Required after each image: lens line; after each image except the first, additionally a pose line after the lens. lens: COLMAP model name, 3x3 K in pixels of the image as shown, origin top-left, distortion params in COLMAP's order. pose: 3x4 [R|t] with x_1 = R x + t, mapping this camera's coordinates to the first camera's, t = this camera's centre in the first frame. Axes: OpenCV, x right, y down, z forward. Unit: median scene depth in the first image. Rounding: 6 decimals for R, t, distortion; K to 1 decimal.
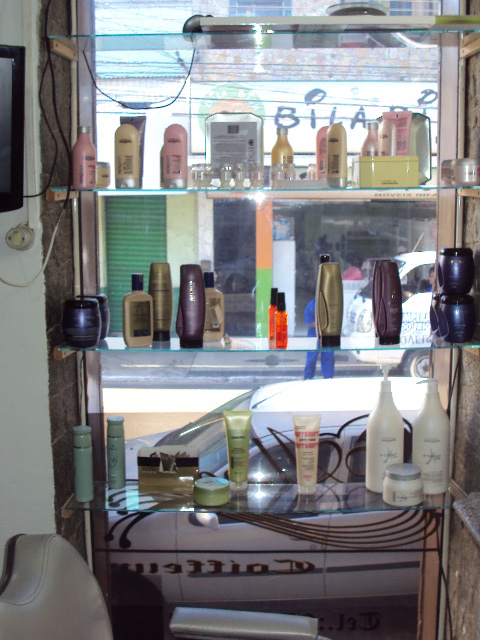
lens RADIAL K [[790.7, 0, 242.3], [0, 790.7, 320.3], [0, 0, 1]] dist [-0.159421, 0.000000]
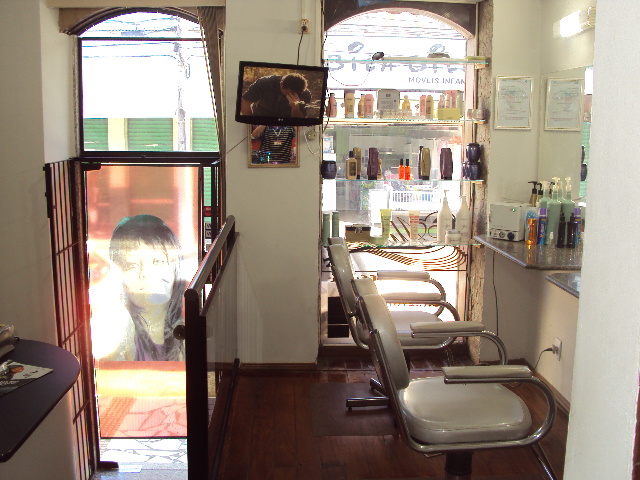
lens RADIAL K [[674.2, 0, 318.7], [0, 674.2, 239.4], [0, 0, 1]] dist [-0.251532, 0.000000]
pose [[0.997082, -0.000506, 0.076340, -0.394782], [-0.001367, 0.999699, 0.024480, 0.168841], [-0.076330, -0.024513, 0.996781, -1.126611]]
